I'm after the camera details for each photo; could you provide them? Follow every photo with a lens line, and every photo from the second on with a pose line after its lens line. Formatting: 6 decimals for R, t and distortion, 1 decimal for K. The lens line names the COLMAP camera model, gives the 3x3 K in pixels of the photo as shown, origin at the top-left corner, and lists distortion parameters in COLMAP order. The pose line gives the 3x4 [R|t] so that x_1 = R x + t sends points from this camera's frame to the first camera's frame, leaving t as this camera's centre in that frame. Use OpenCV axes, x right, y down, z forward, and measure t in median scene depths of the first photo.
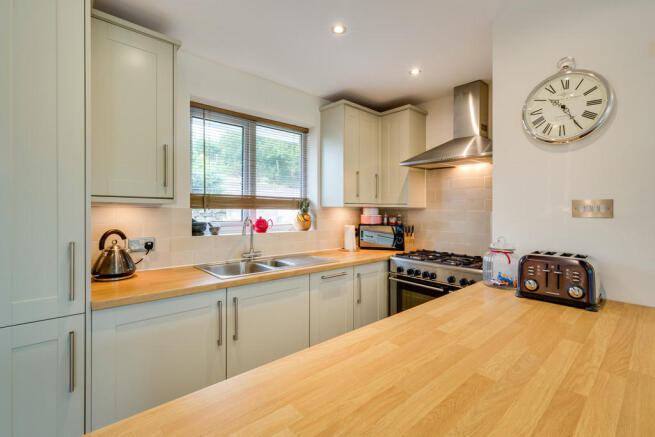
lens RADIAL K [[299.0, 0, 330.6], [0, 299.0, 211.9], [0, 0, 1]] dist [0.010856, -0.001827]
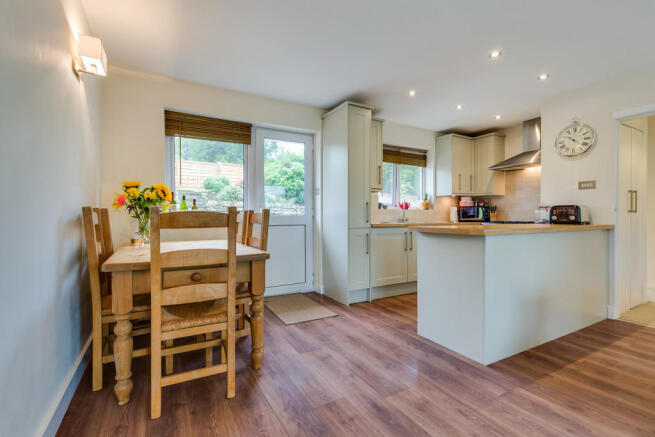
lens RADIAL K [[299.0, 0, 324.1], [0, 299.0, 224.1], [0, 0, 1]] dist [0.010856, -0.001827]
pose [[0.973047, -0.003700, -0.230578, -0.267771], [0.006446, 0.999917, 0.011155, 0.122775], [0.230518, -0.012341, 0.972990, -0.835186]]
